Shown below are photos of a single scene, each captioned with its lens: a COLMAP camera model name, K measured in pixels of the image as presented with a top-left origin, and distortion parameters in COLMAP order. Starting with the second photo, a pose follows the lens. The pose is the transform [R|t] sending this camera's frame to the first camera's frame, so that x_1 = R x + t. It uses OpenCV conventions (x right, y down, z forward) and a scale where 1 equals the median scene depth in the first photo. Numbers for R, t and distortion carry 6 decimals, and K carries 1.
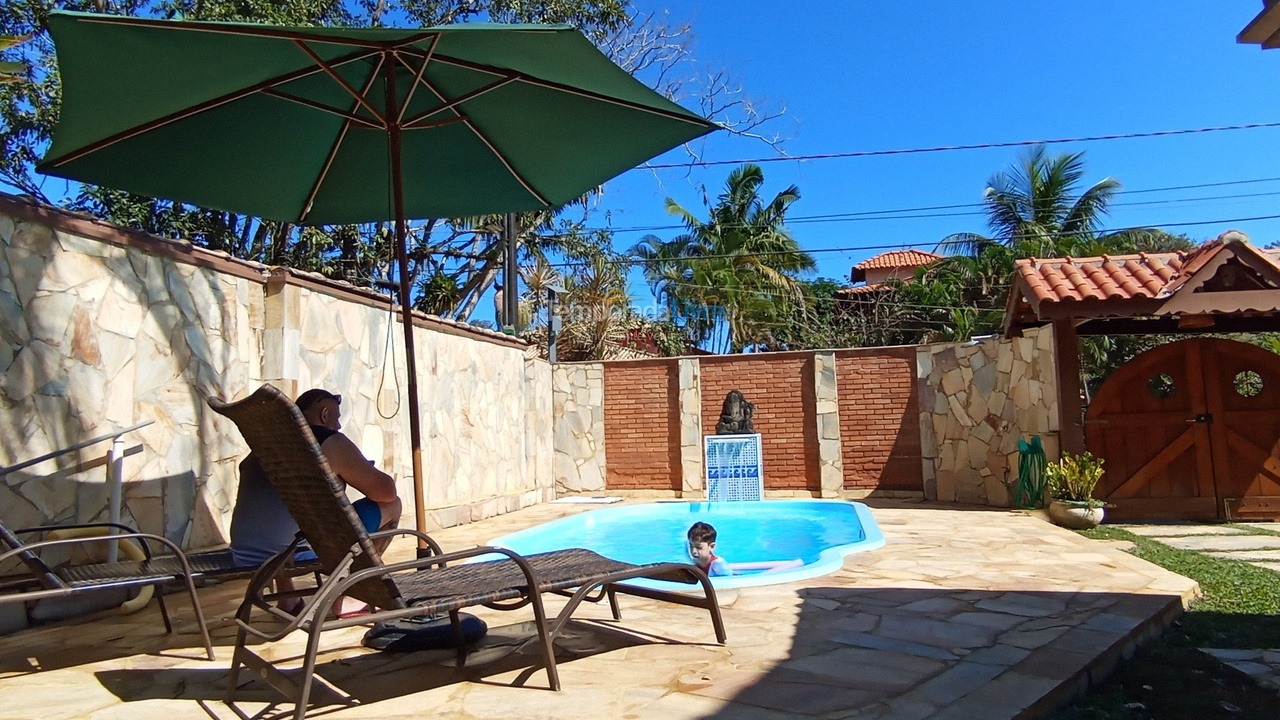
lens RADIAL K [[856.5, 0, 644.7], [0, 856.5, 344.6], [0, 0, 1]] dist [-0.064453, 0.060819]
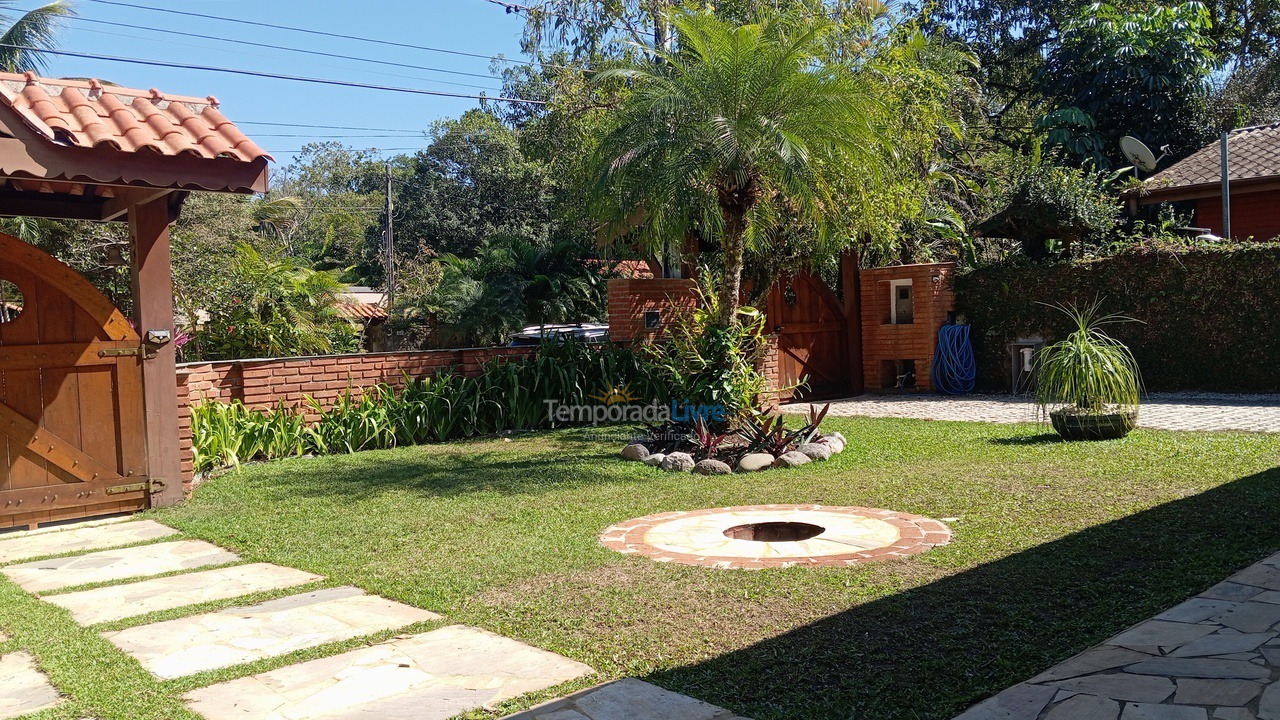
lens RADIAL K [[1038.4, 0, 637.2], [0, 1038.4, 371.5], [0, 0, 1]] dist [0.081812, -0.156019]
pose [[0.593905, -0.029322, 0.804001, 0.348988], [-0.070365, 0.993613, 0.088214, -0.001137], [-0.801452, -0.108964, 0.588048, 0.183026]]
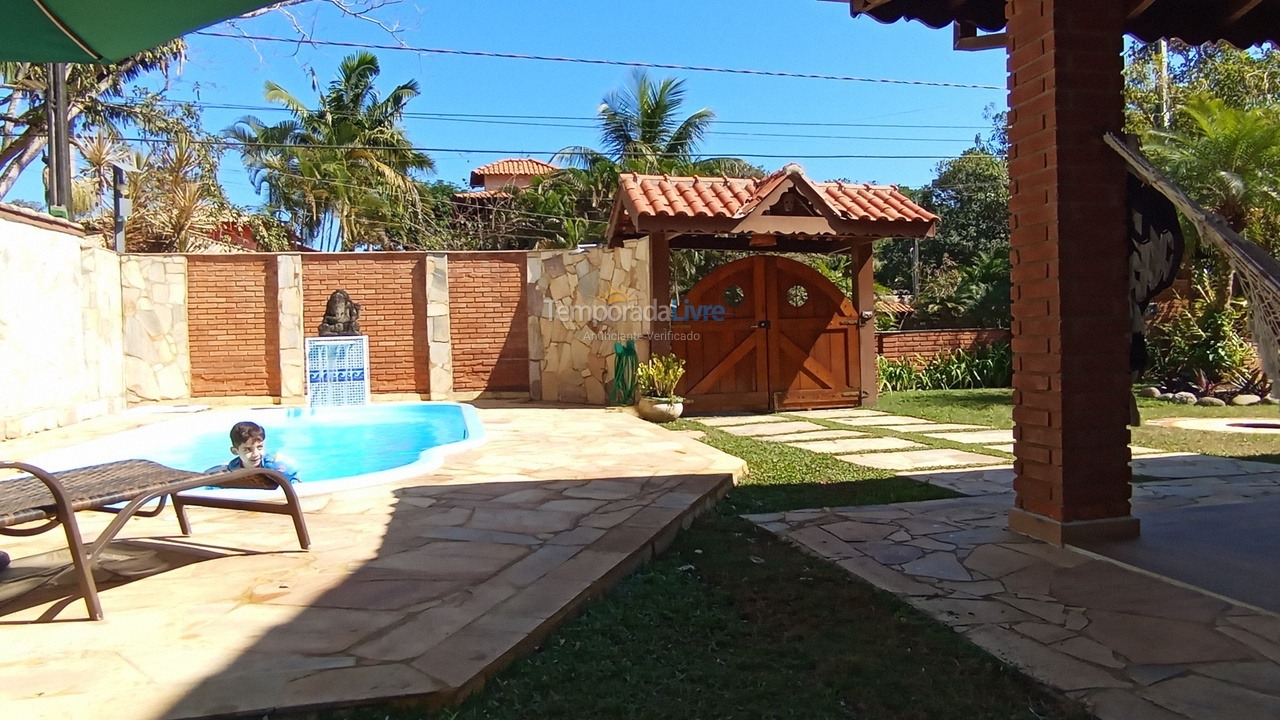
lens RADIAL K [[856.5, 0, 644.7], [0, 856.5, 344.6], [0, 0, 1]] dist [-0.064453, 0.060819]
pose [[0.904428, -0.000452, 0.426626, 0.008597], [-0.046758, 0.993870, 0.100178, 0.003211], [-0.424057, -0.110552, 0.898863, 0.003394]]
